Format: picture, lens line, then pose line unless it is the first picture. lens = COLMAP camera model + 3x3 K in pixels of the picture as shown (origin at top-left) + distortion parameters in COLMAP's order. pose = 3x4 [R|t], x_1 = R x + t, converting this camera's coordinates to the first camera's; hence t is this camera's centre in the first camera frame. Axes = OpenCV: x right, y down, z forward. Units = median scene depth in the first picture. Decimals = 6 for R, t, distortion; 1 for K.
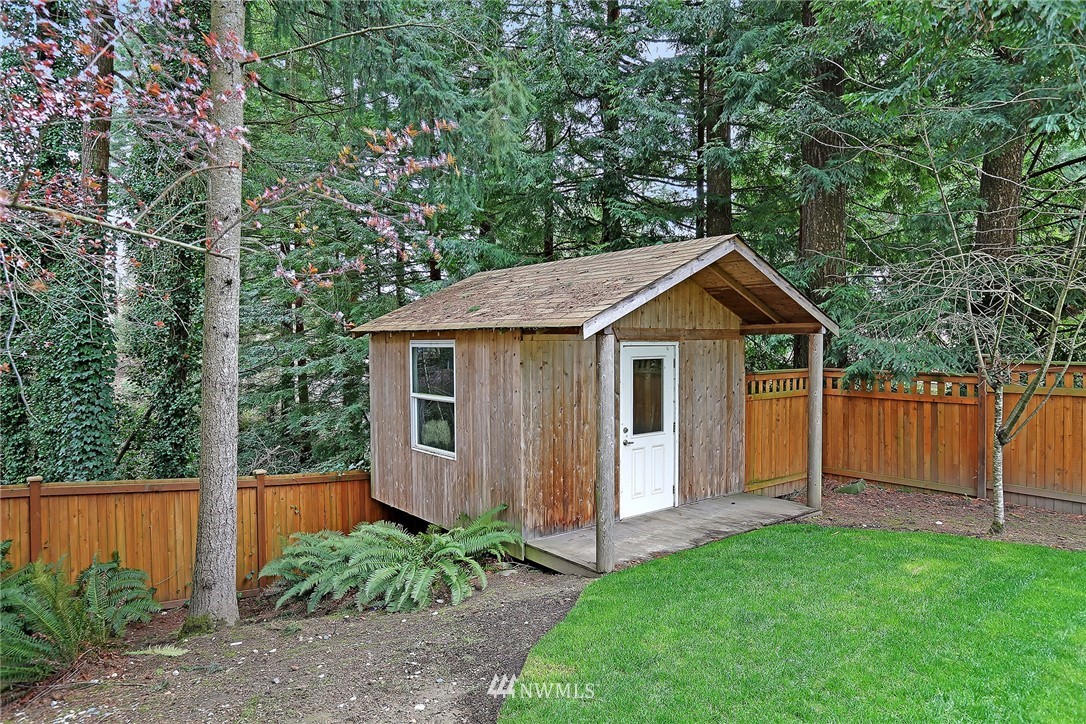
lens RADIAL K [[625.7, 0, 543.0], [0, 625.7, 362.0], [0, 0, 1]] dist [-0.002540, -0.000496]
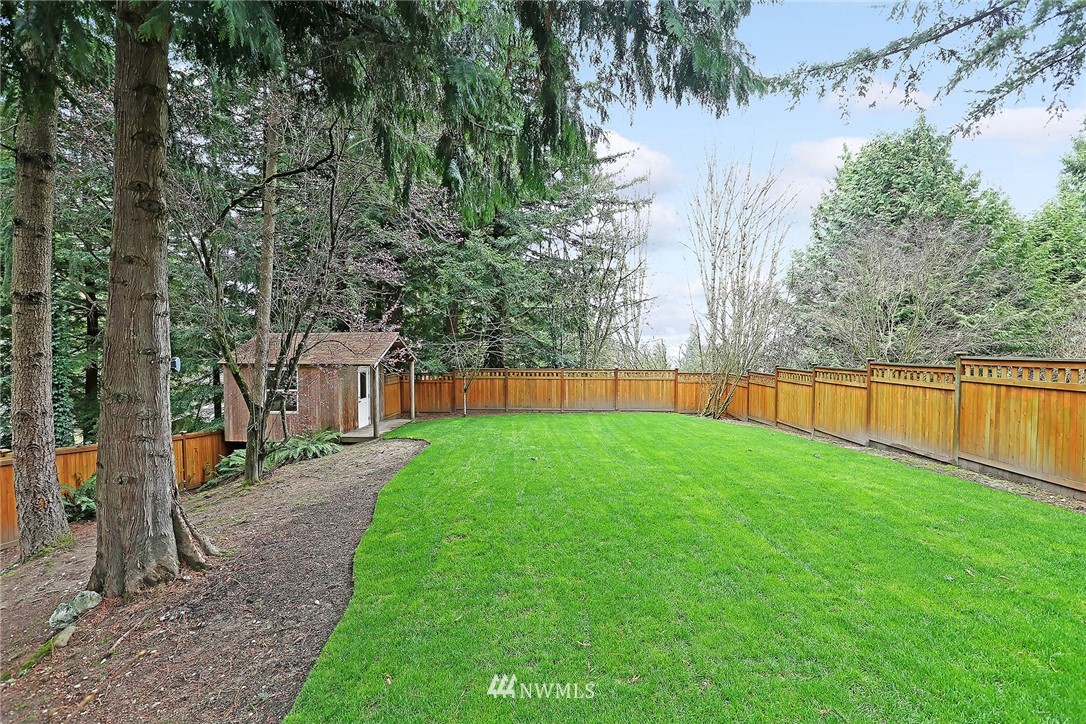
lens RADIAL K [[524.1, 0, 543.0], [0, 524.1, 362.0], [0, 0, 1]] dist [-0.000698, -0.000161]
pose [[0.637453, -0.014605, 0.770351, -1.133111], [0.012329, 0.999886, 0.008754, -0.058772], [-0.770391, 0.003917, 0.637560, -1.111341]]
